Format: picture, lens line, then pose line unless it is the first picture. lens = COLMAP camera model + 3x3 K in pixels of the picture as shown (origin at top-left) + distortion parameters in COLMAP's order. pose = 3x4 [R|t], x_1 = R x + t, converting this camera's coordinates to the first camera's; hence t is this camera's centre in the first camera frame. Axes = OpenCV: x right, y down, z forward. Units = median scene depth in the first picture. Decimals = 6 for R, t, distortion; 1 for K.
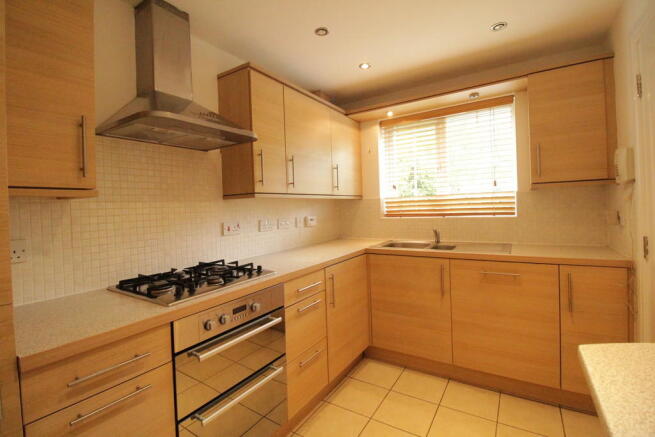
lens RADIAL K [[305.4, 0, 327.5], [0, 305.4, 218.5], [0, 0, 1]] dist [-0.003555, -0.000771]
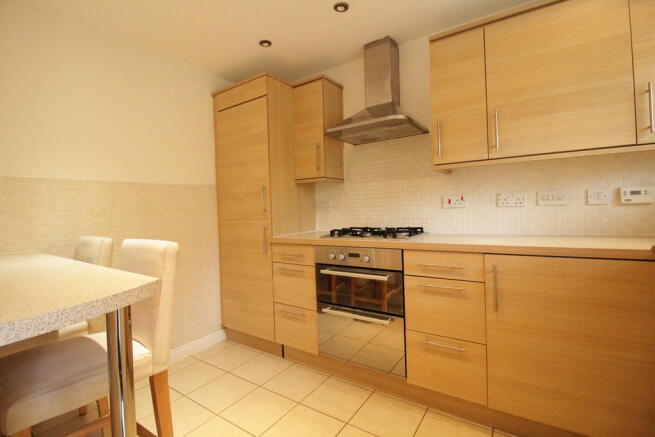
lens RADIAL K [[305.4, 0, 327.5], [0, 305.4, 218.5], [0, 0, 1]] dist [-0.003555, -0.000771]
pose [[-0.026757, 0.062939, -0.997659, 0.747507], [-0.007535, 0.997975, 0.063161, 0.029613], [0.999614, 0.009207, -0.026228, 0.624888]]
